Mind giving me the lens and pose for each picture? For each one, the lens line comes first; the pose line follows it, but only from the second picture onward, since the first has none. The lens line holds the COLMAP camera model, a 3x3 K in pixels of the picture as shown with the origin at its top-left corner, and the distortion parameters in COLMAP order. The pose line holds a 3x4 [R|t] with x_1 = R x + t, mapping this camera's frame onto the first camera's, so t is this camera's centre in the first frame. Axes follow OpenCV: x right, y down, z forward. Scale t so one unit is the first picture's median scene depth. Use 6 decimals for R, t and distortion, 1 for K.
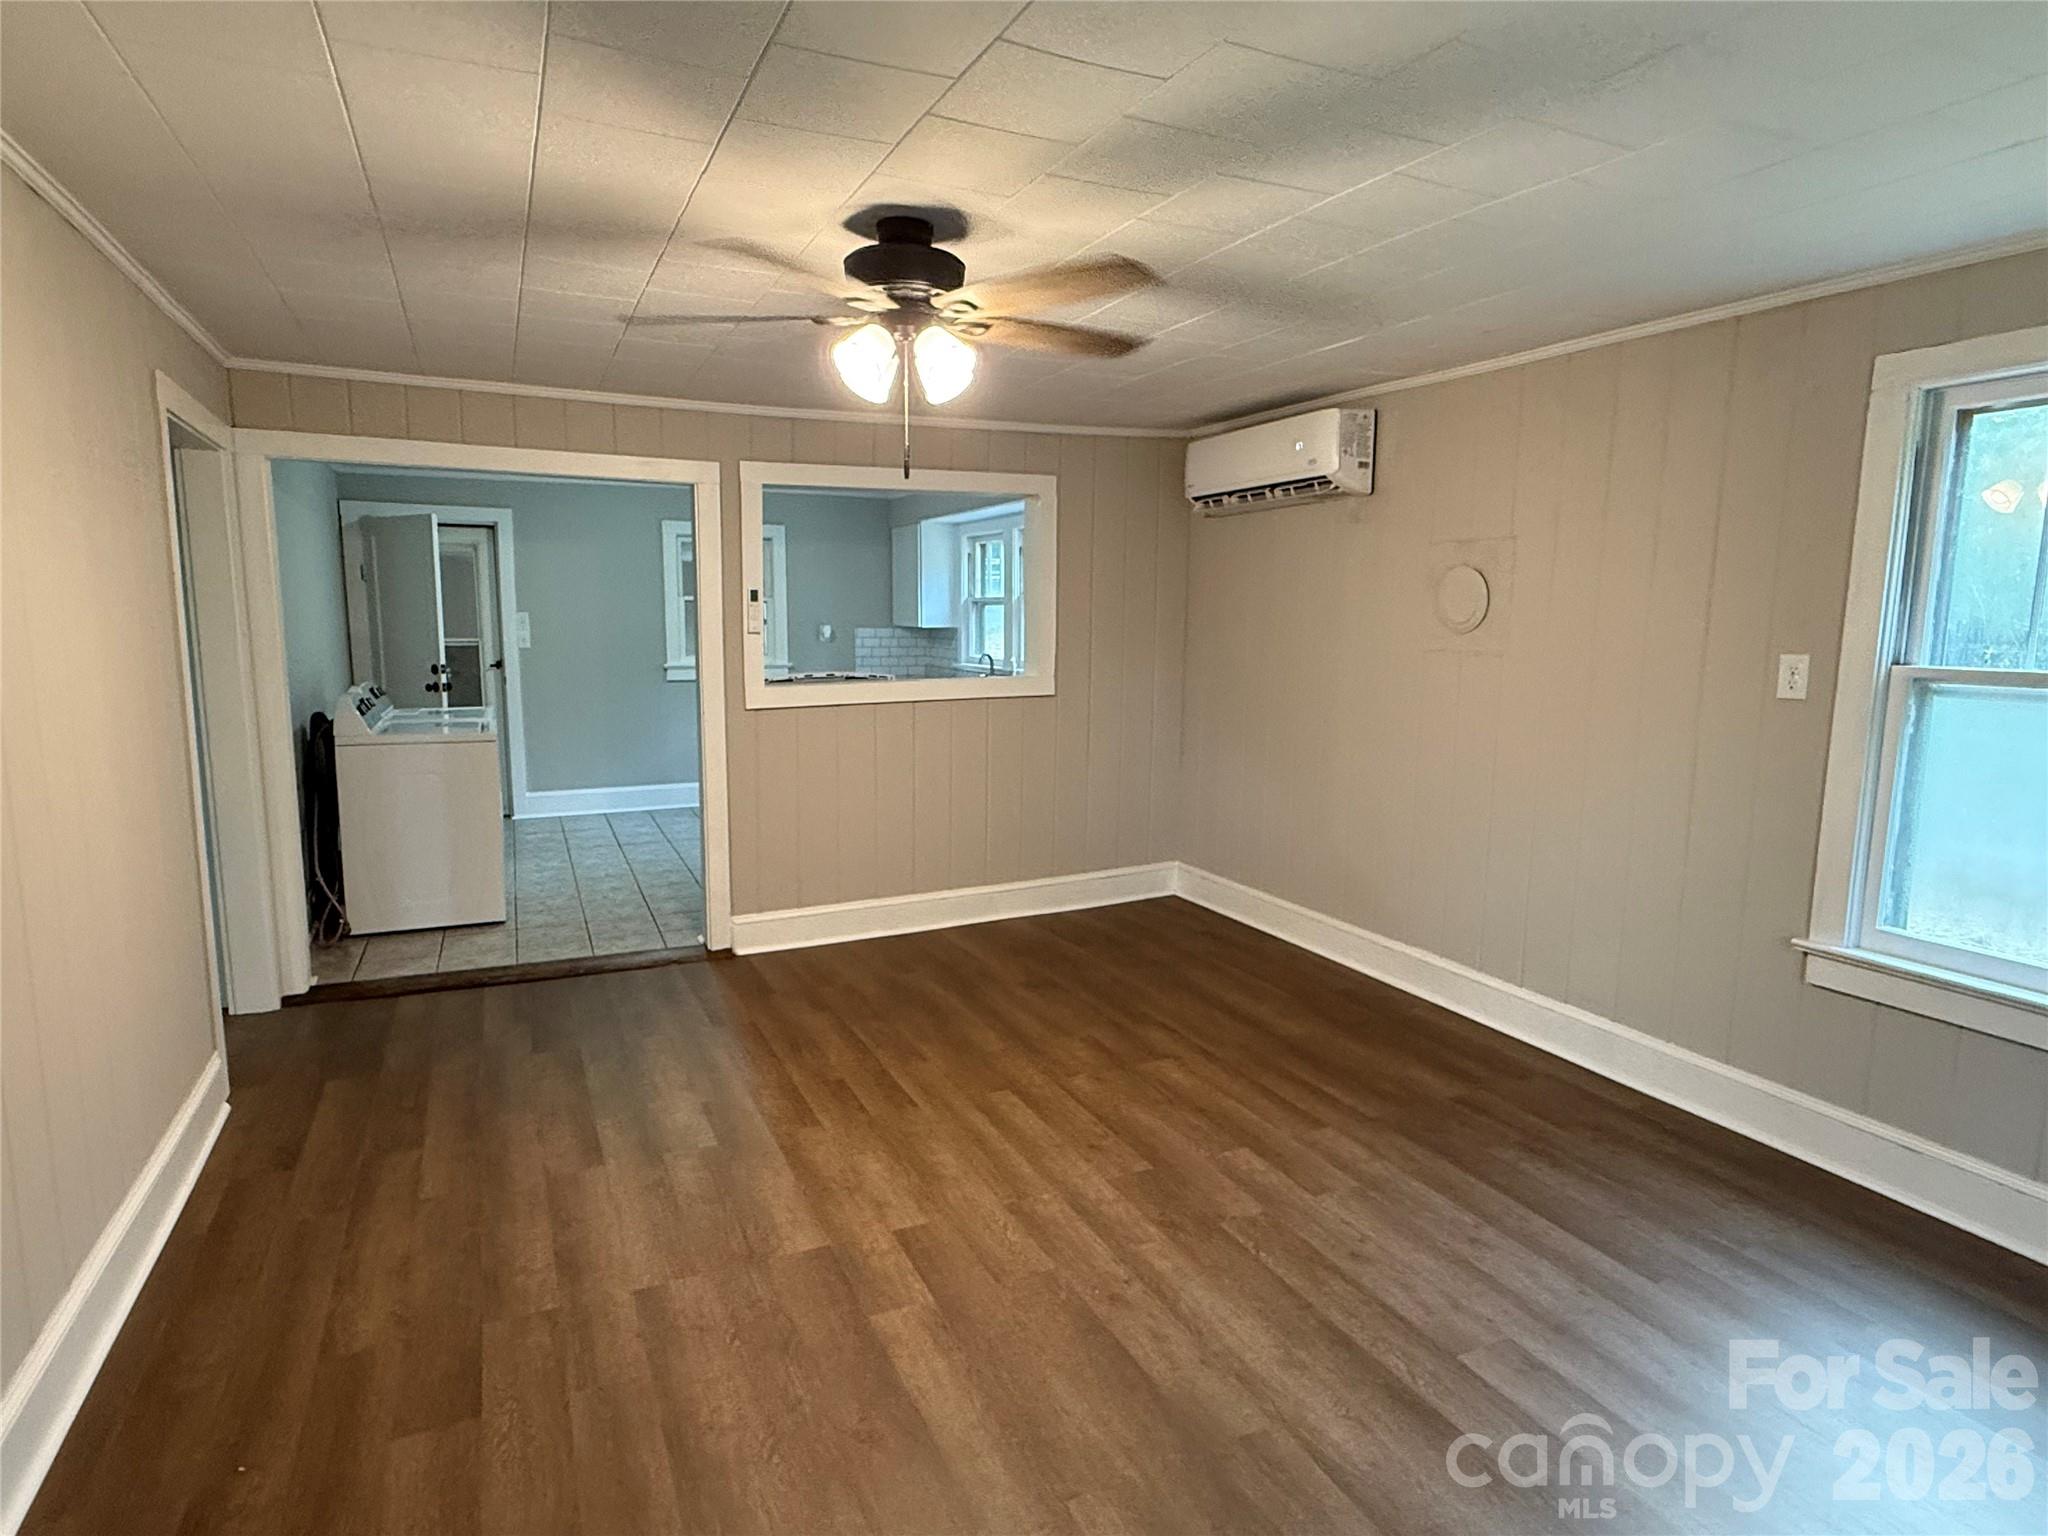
lens RADIAL K [[1121.9, 0, 1010.1], [0, 1121.9, 767.7], [0, 0, 1]] dist [-0.001440, 0.001664]
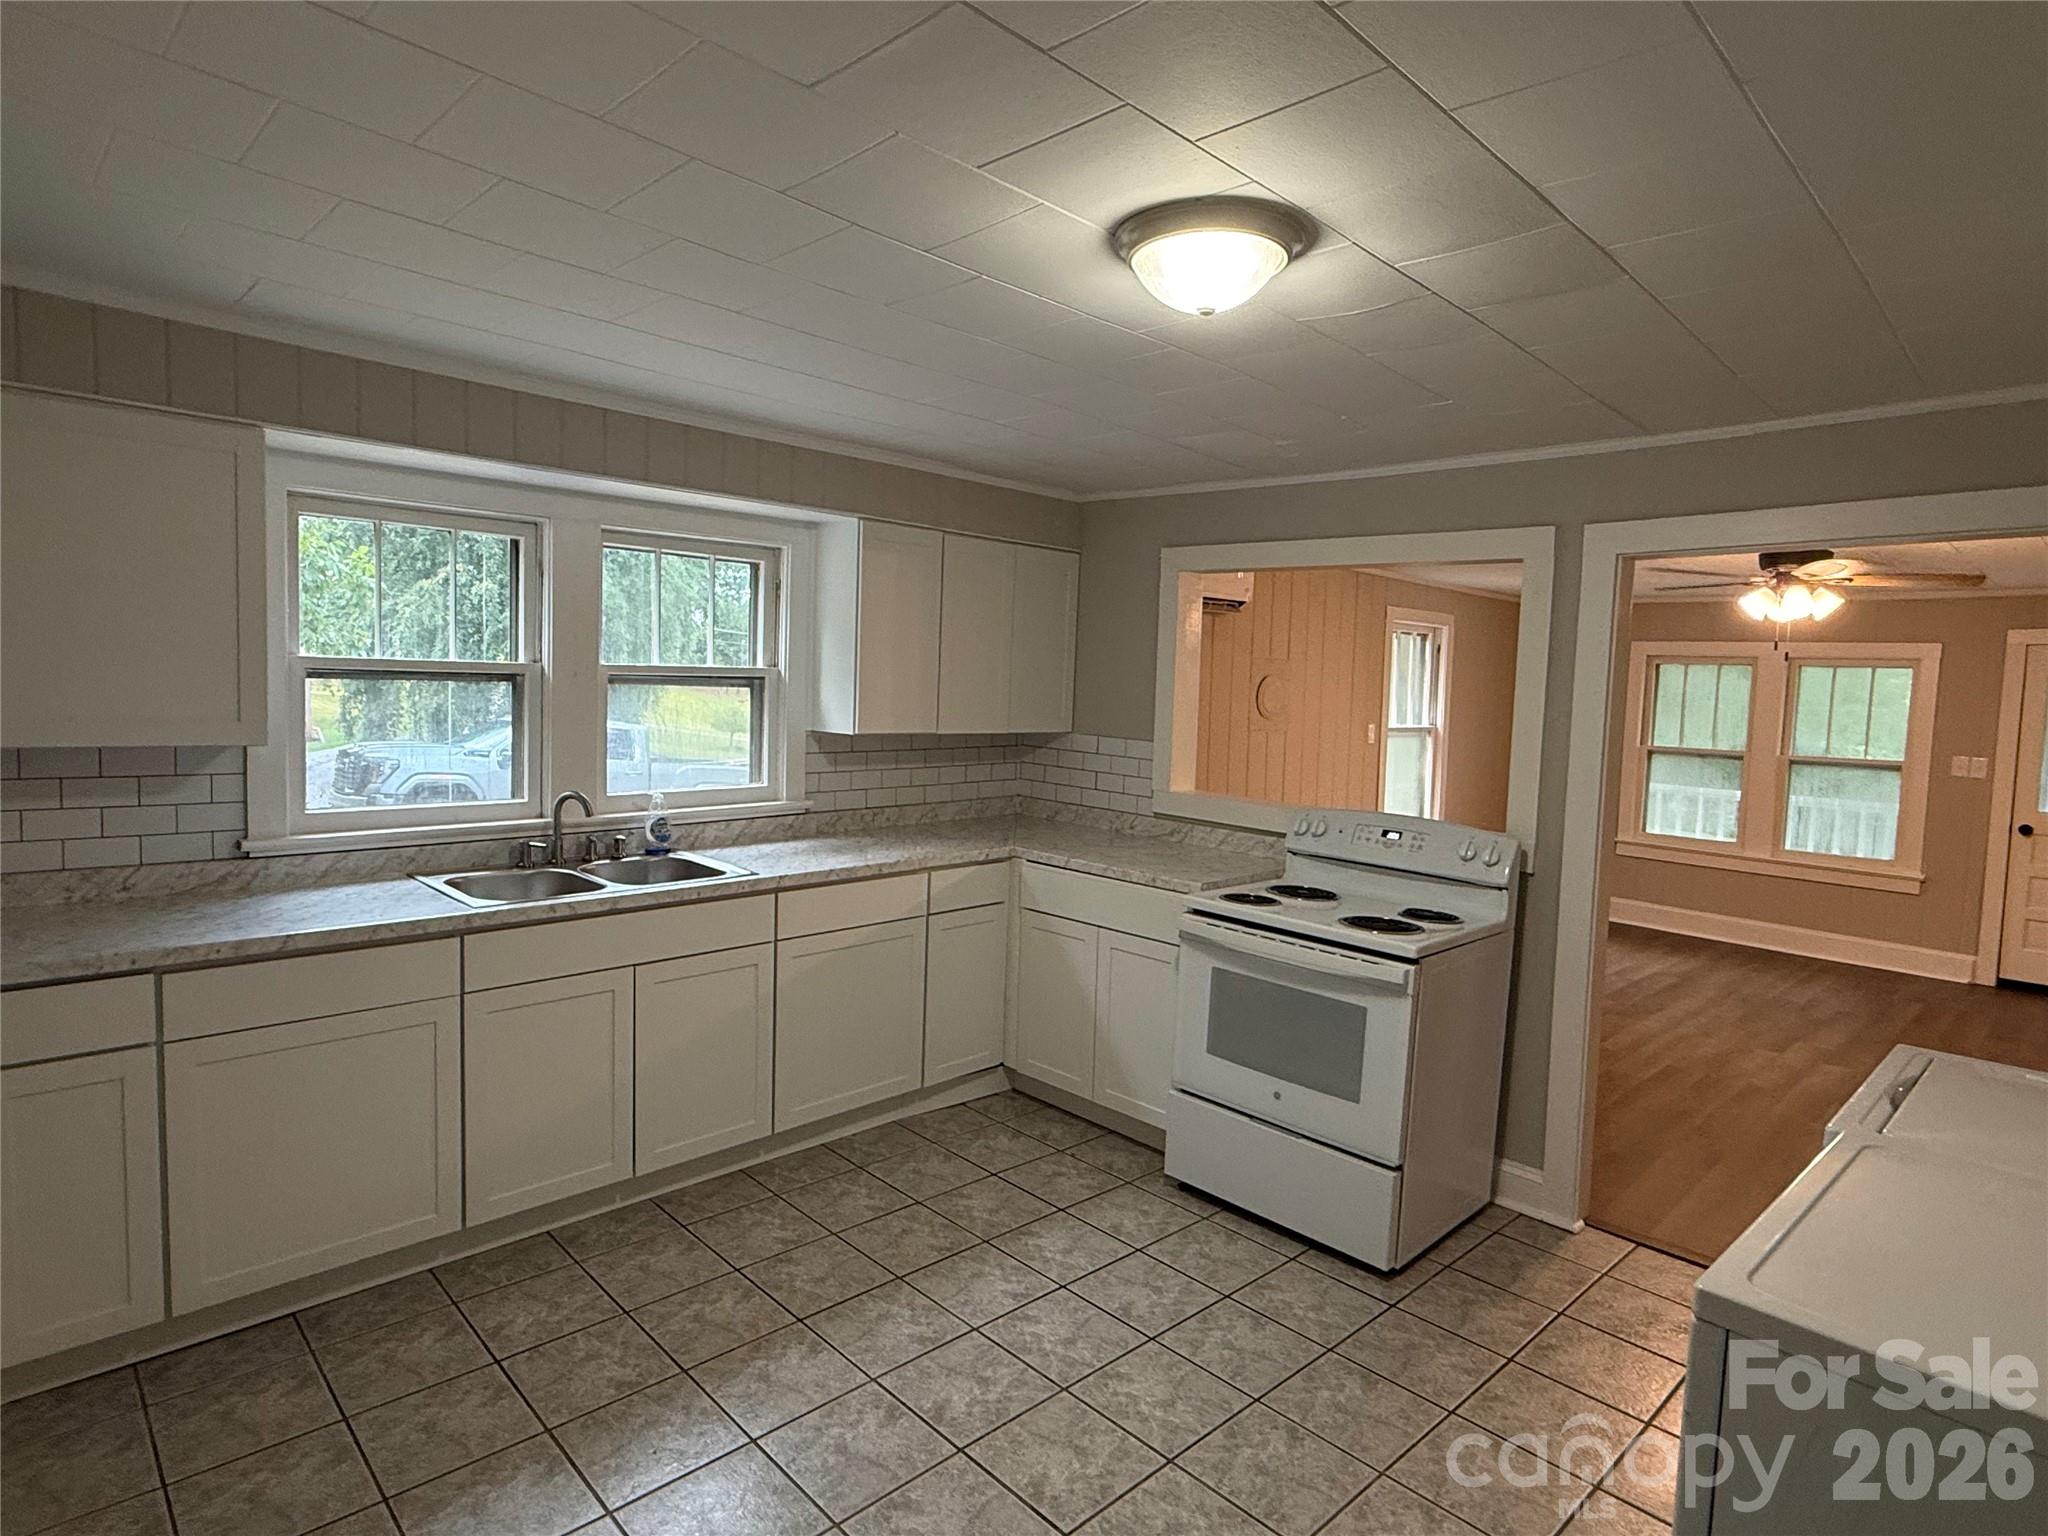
lens RADIAL K [[1121.9, 0, 1019.0], [0, 1121.9, 763.5], [0, 0, 1]] dist [-0.001440, 0.001664]
pose [[-0.328369, -0.088186, 0.940424, -0.470187], [0.095206, 0.987471, 0.125841, -0.142741], [-0.939739, 0.130857, -0.315859, 0.910018]]
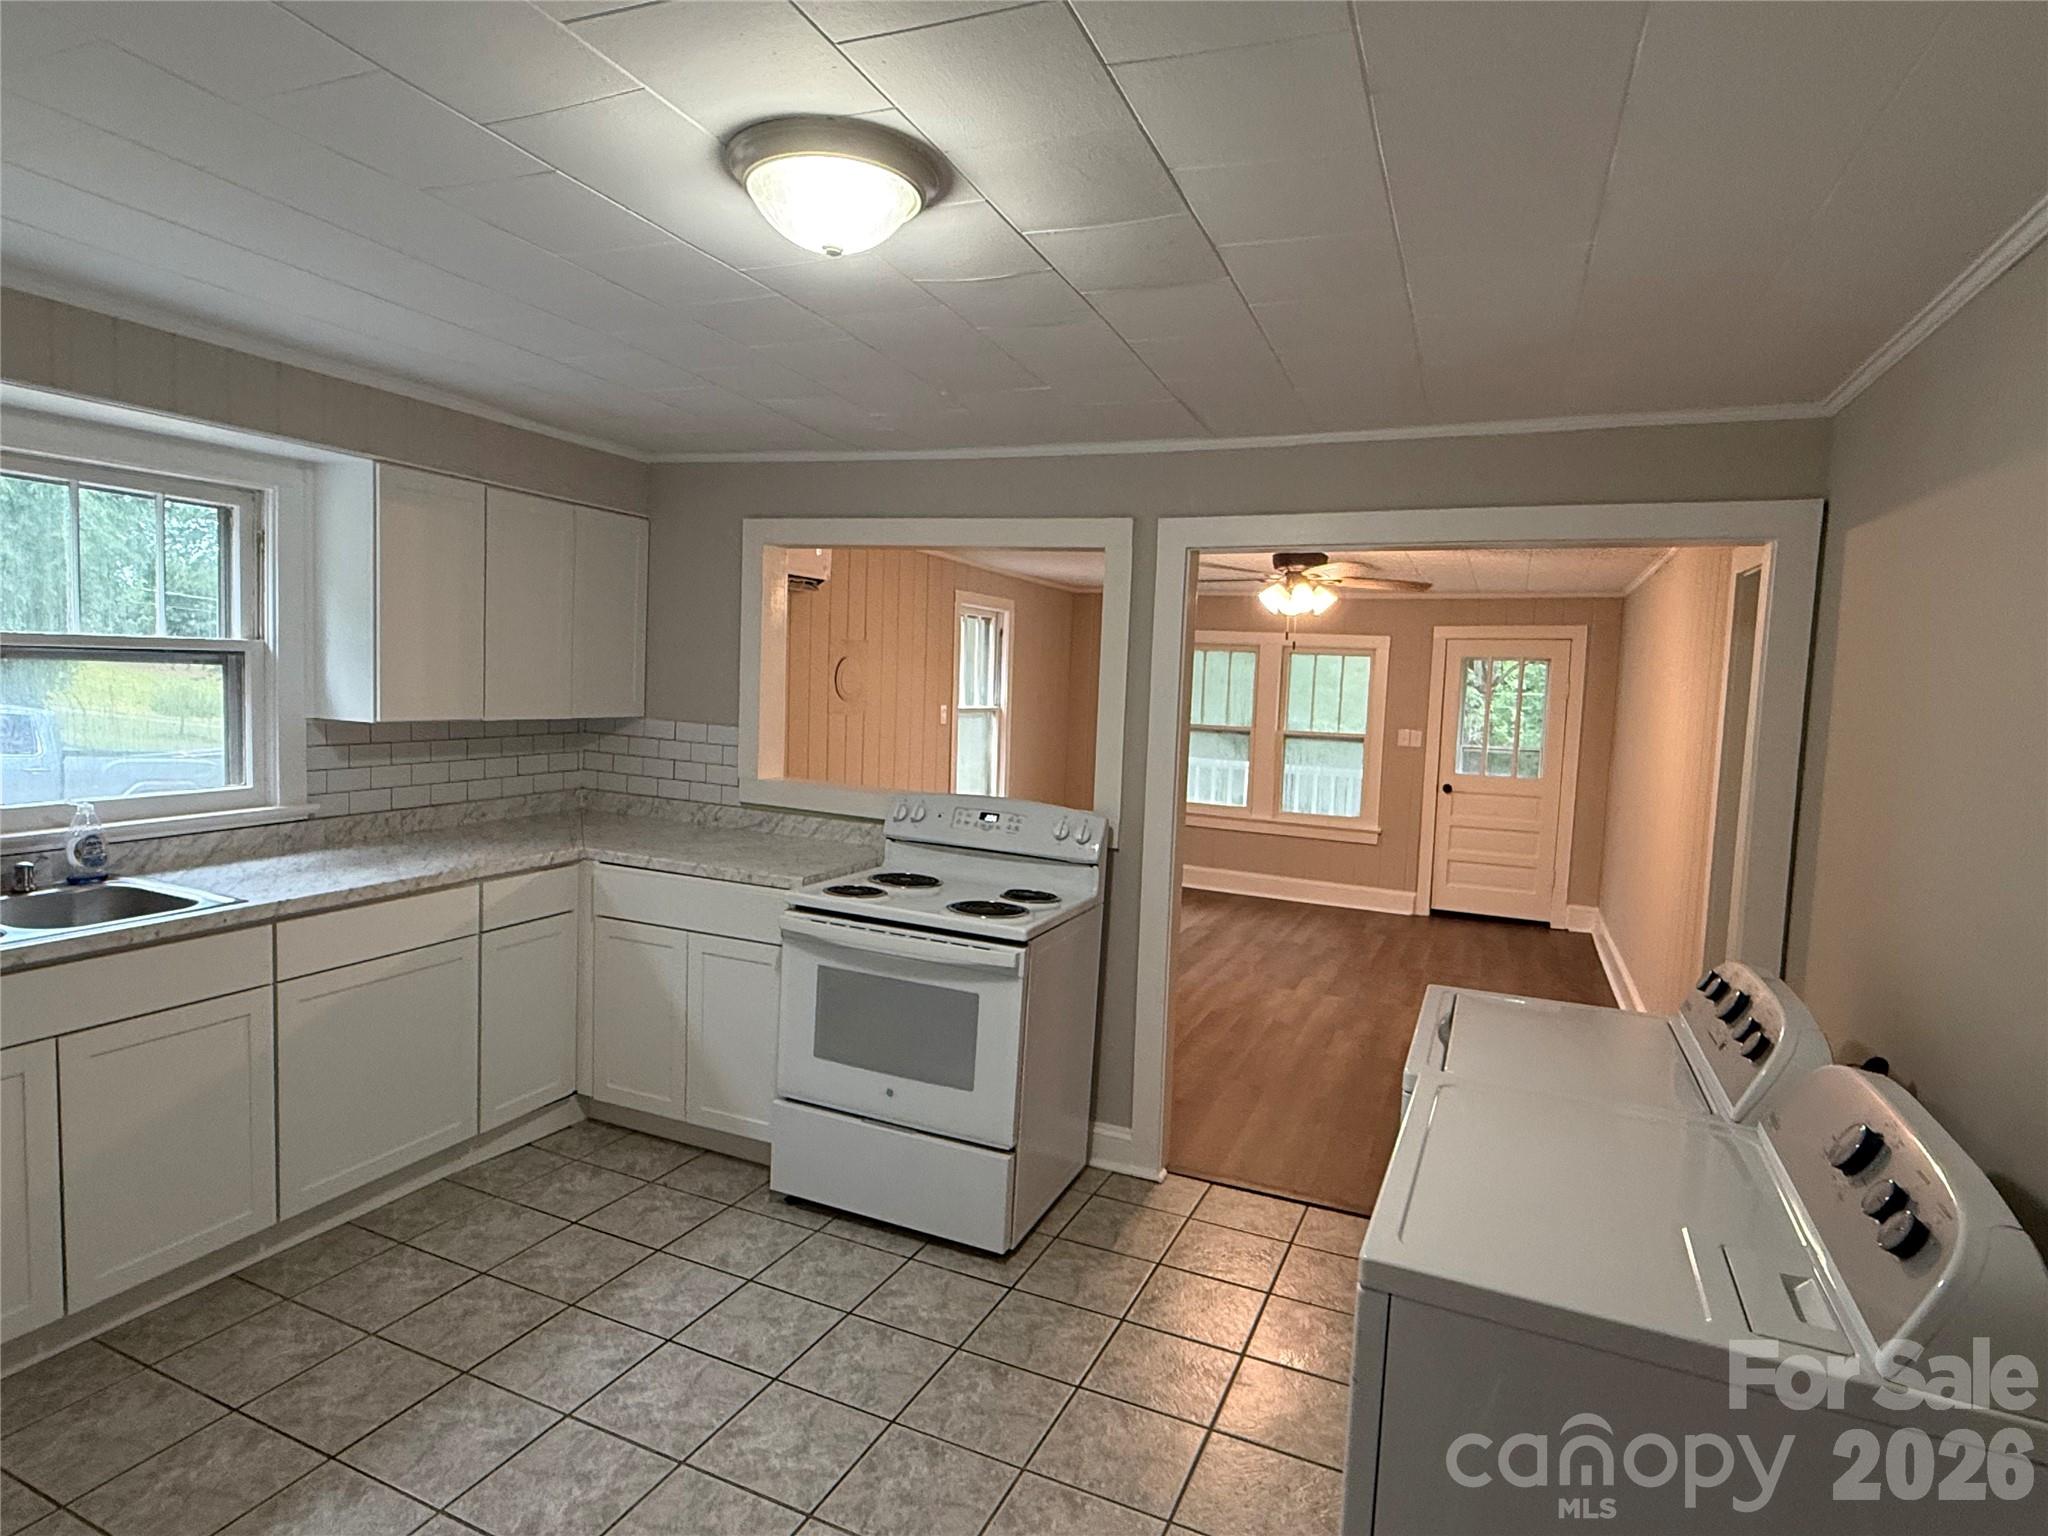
lens RADIAL K [[1121.9, 0, 1012.1], [0, 1121.9, 763.2], [0, 0, 1]] dist [-0.001440, 0.001664]
pose [[-0.660183, -0.092770, 0.745354, -0.440627], [0.057814, 0.983123, 0.173571, -0.143103], [-0.748877, 0.157681, -0.643677, 0.912141]]
